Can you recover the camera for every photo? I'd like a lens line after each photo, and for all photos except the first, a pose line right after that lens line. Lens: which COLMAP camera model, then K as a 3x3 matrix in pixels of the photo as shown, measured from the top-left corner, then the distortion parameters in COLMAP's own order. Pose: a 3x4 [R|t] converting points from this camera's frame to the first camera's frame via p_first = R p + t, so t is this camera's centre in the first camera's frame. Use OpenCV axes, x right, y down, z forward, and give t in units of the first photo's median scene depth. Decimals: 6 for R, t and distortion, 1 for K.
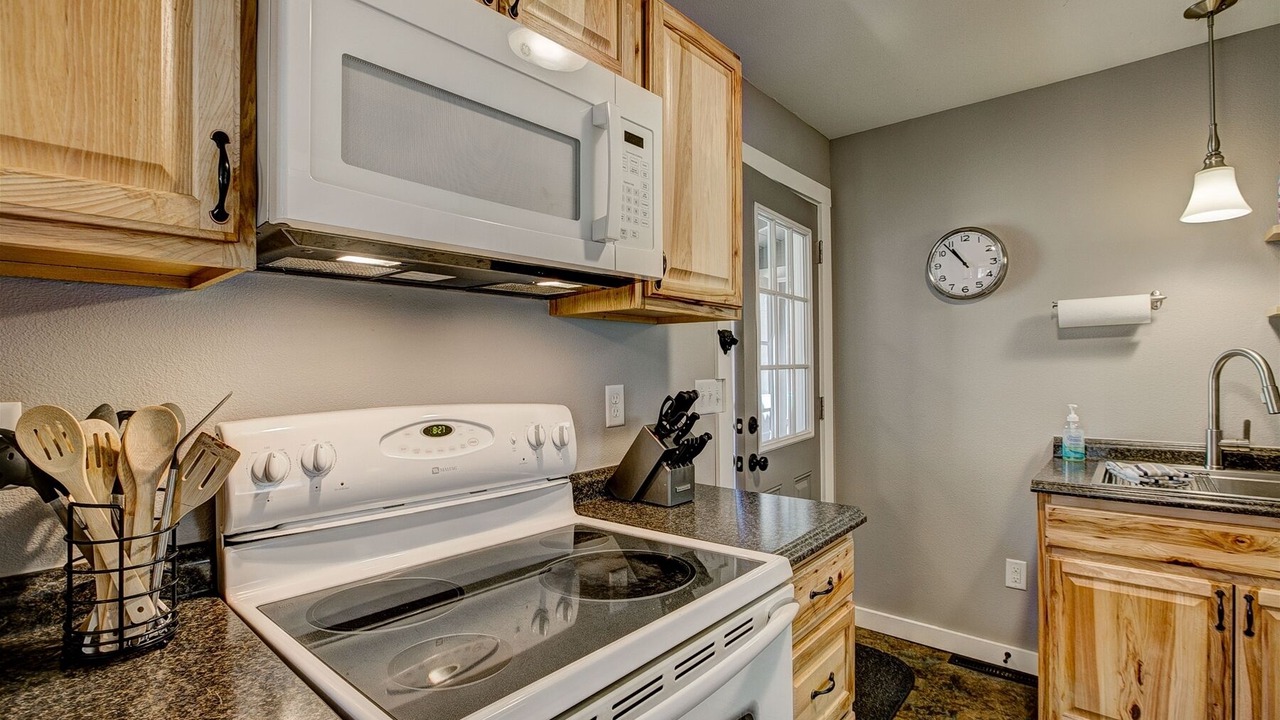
lens RADIAL K [[588.3, 0, 640.0], [0, 588.3, 360.0], [0, 0, 1]] dist [-0.038807, 0.013823]
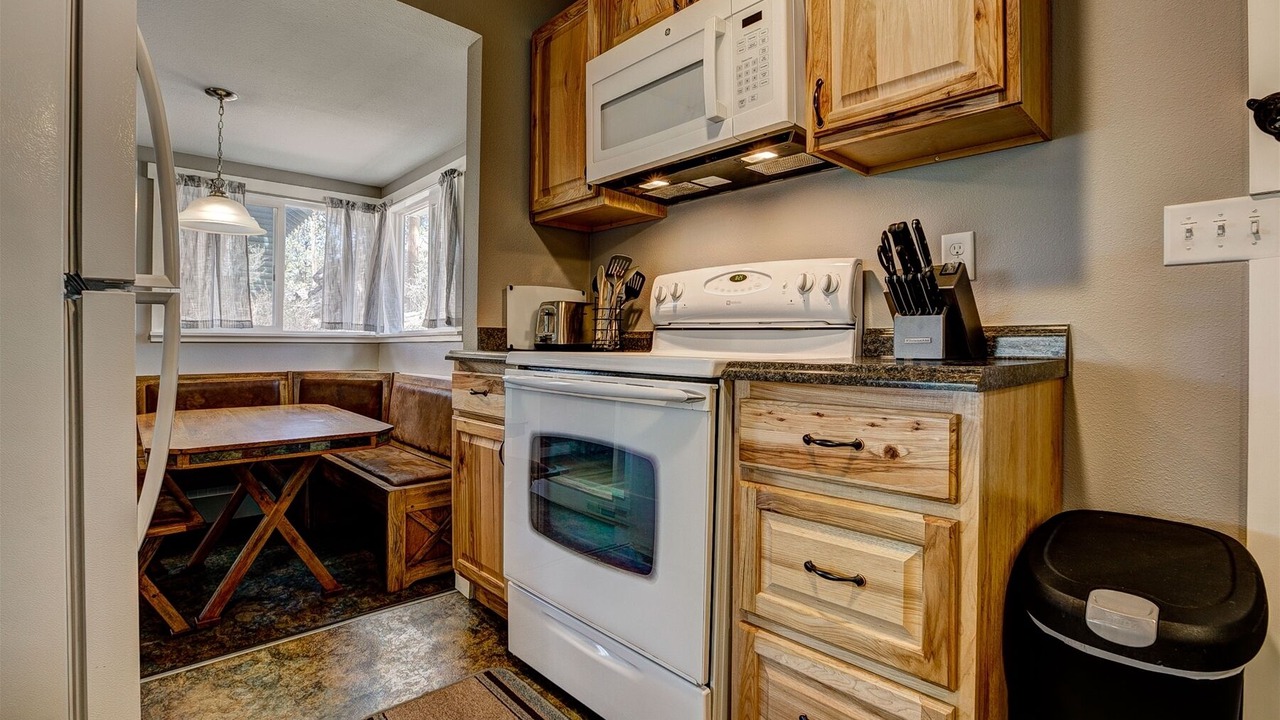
lens RADIAL K [[609.1, 0, 618.4], [0, 609.1, 335.0], [0, 0, 1]] dist [-0.035874, 0.000230]
pose [[-0.131009, -0.001847, -0.991379, 0.915575], [0.008443, 0.999960, -0.002979, 0.196875], [0.991345, -0.008761, -0.130988, 0.655362]]
